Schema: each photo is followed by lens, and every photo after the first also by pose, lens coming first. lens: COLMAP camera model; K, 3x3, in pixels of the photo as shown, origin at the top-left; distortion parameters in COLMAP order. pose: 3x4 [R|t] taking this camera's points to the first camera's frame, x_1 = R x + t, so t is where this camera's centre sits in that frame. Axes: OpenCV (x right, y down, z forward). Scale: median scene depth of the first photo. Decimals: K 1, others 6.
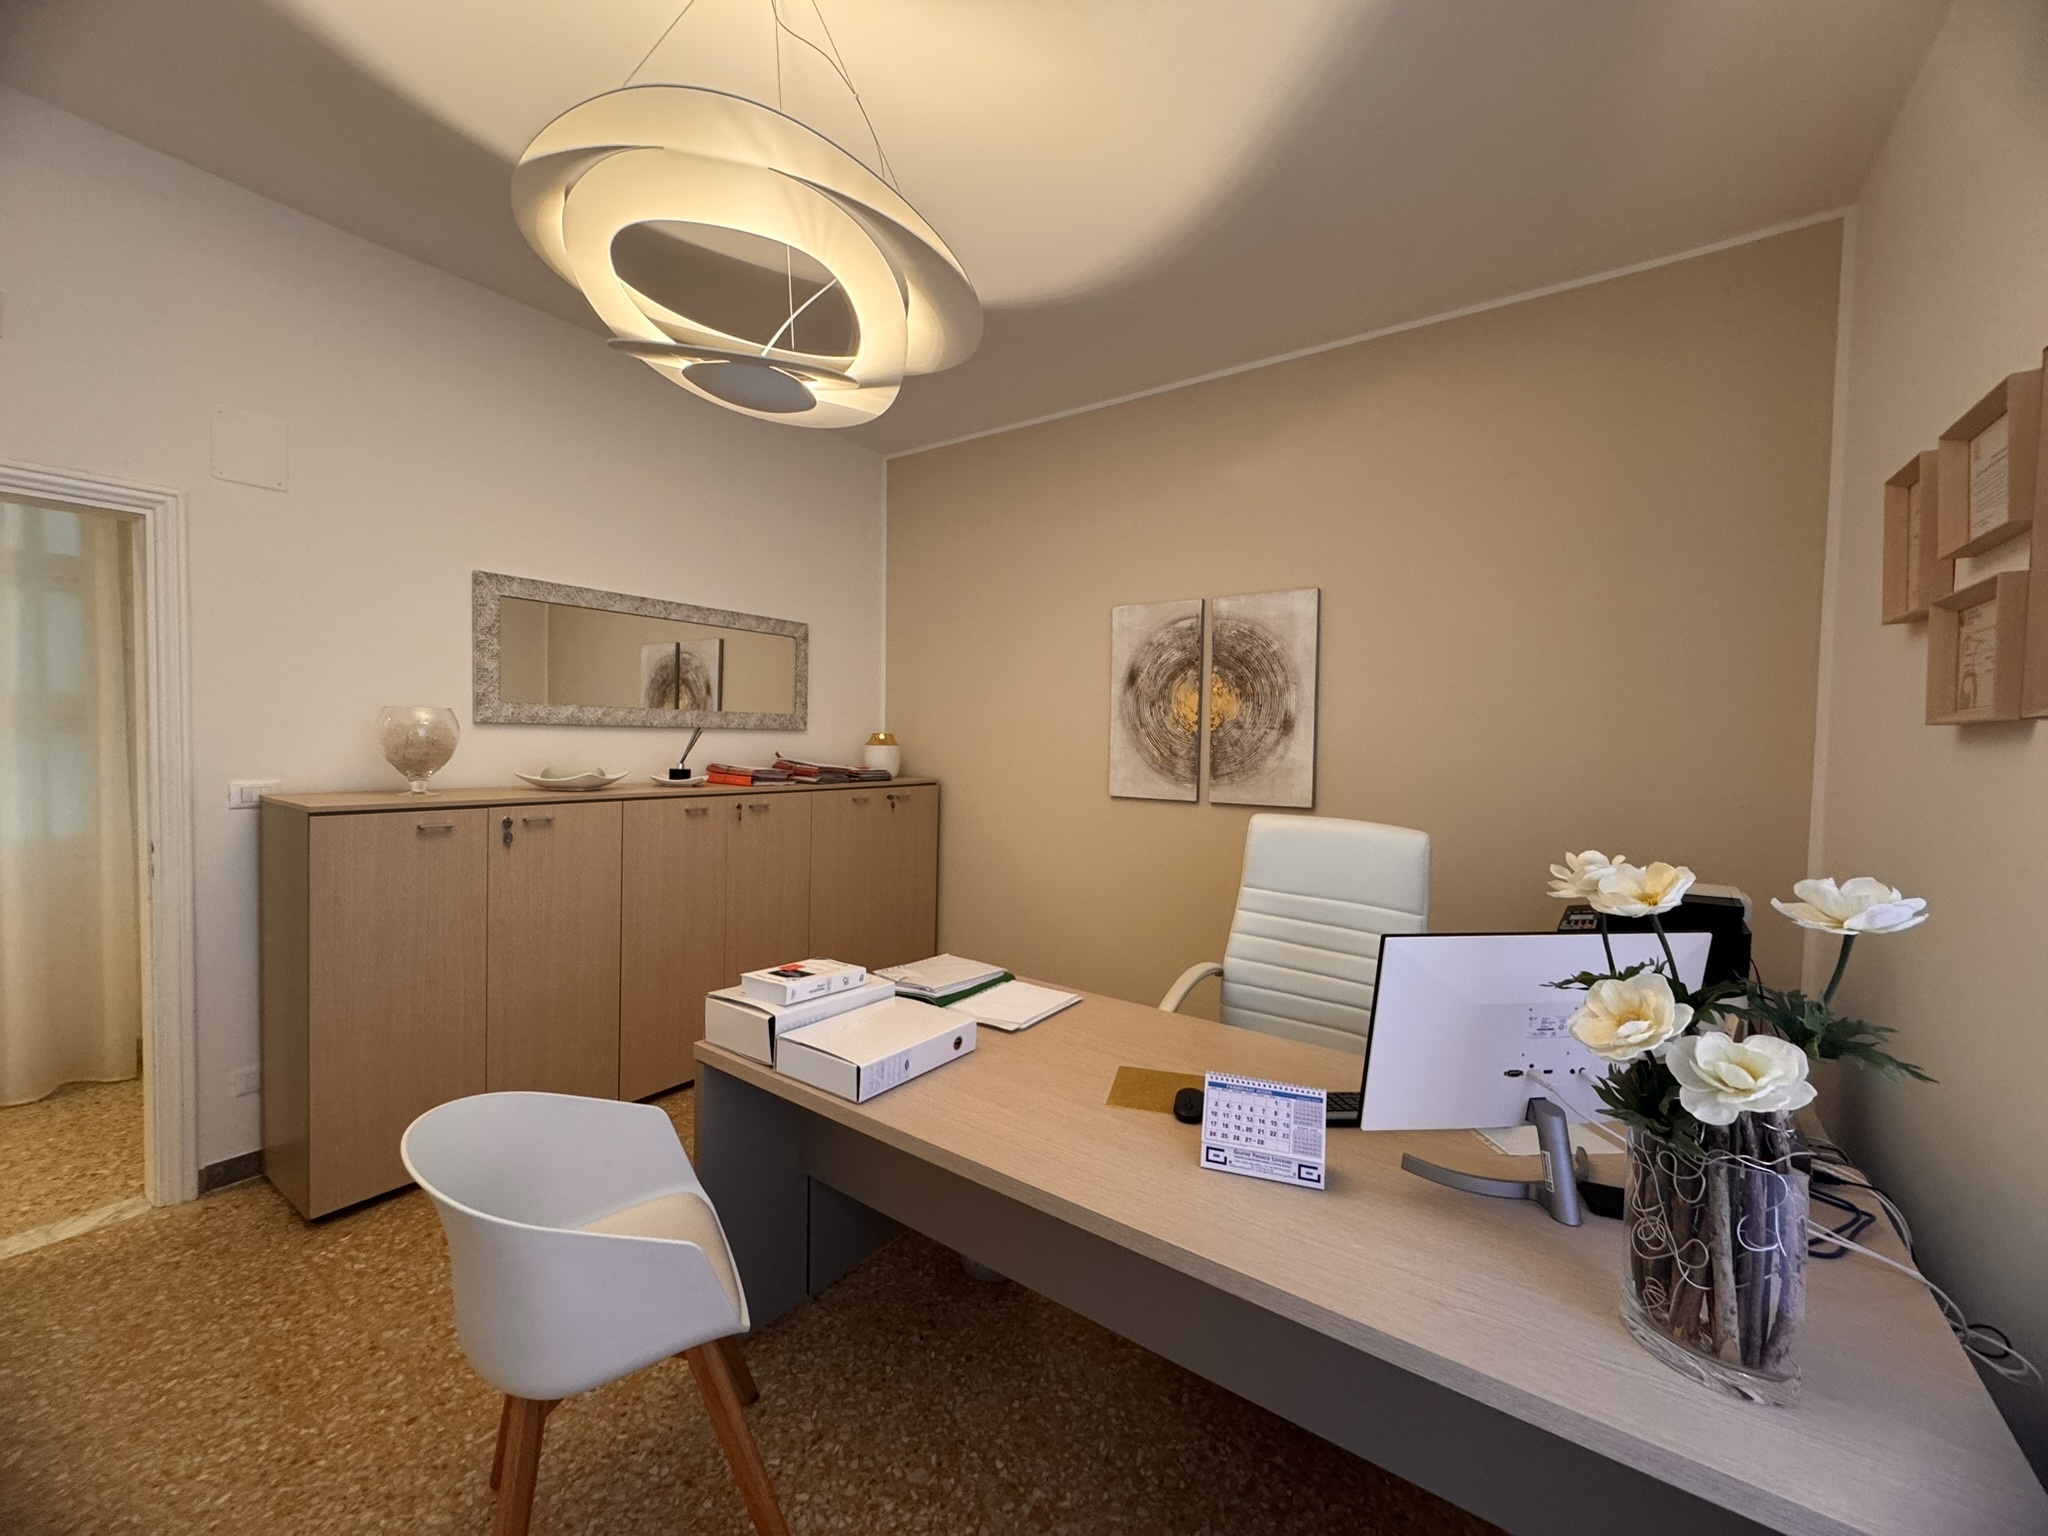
lens RADIAL K [[824.0, 0, 1024.2], [0, 824.0, 764.2], [0, 0, 1]] dist [0.000512, 0.000187]
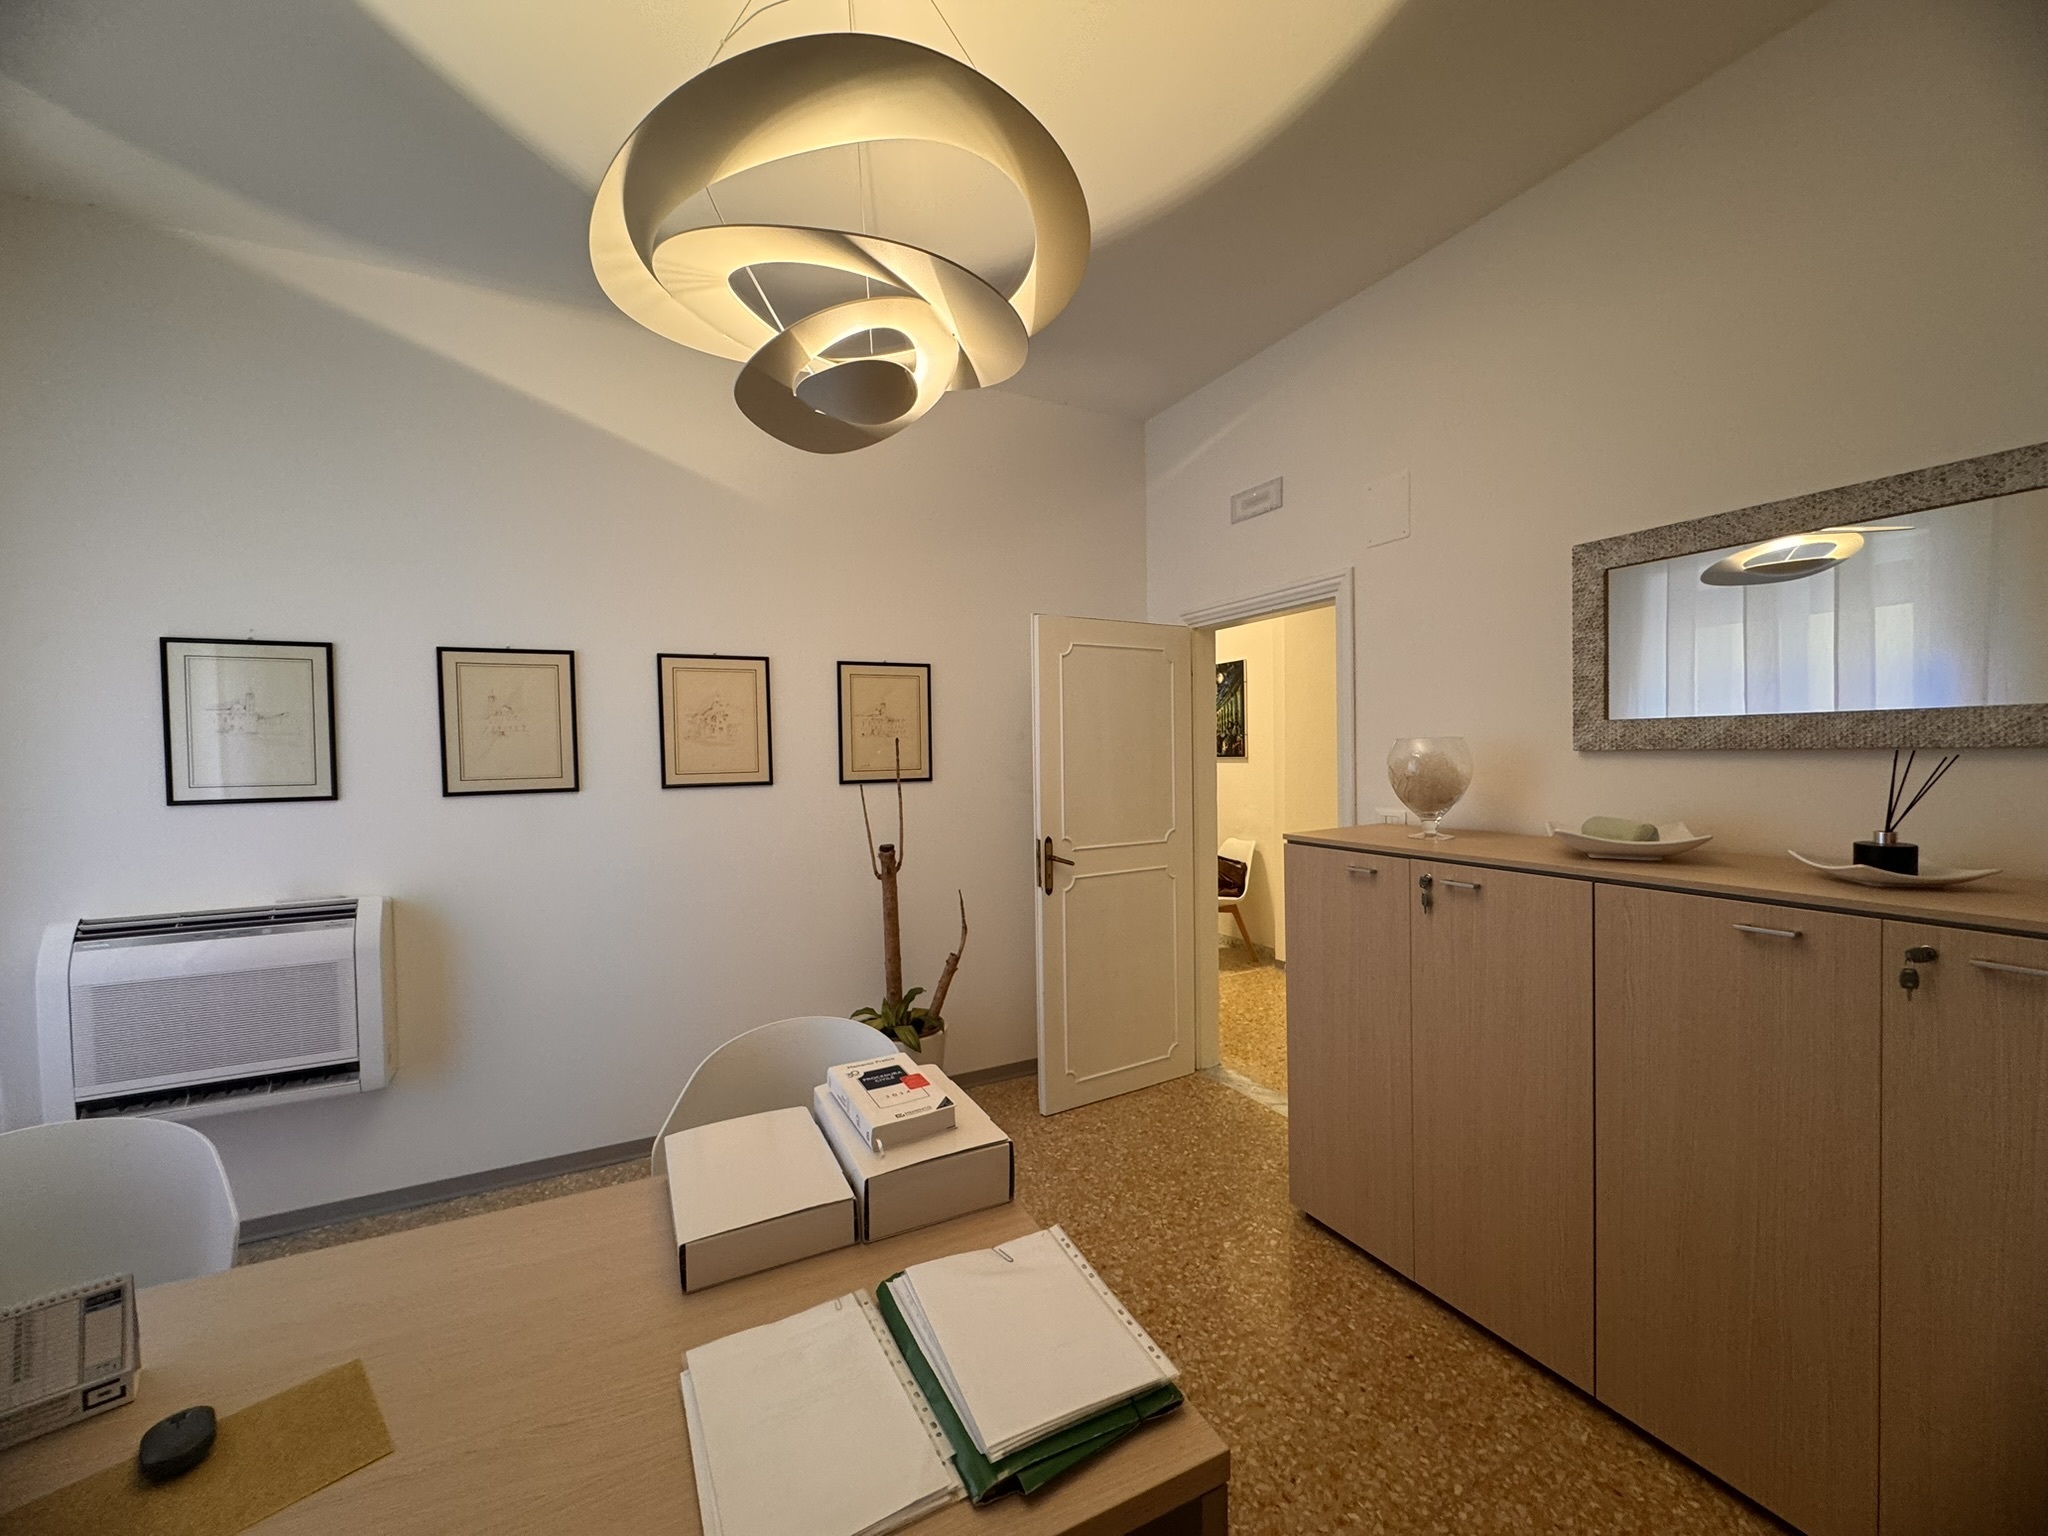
lens RADIAL K [[824.0, 0, 1031.0], [0, 824.0, 765.2], [0, 0, 1]] dist [0.000512, 0.000187]
pose [[-0.469889, 0.006153, -0.882704, 0.362589], [-0.020483, 0.999630, 0.017872, -0.068502], [0.882488, 0.026478, -0.469589, 1.524608]]
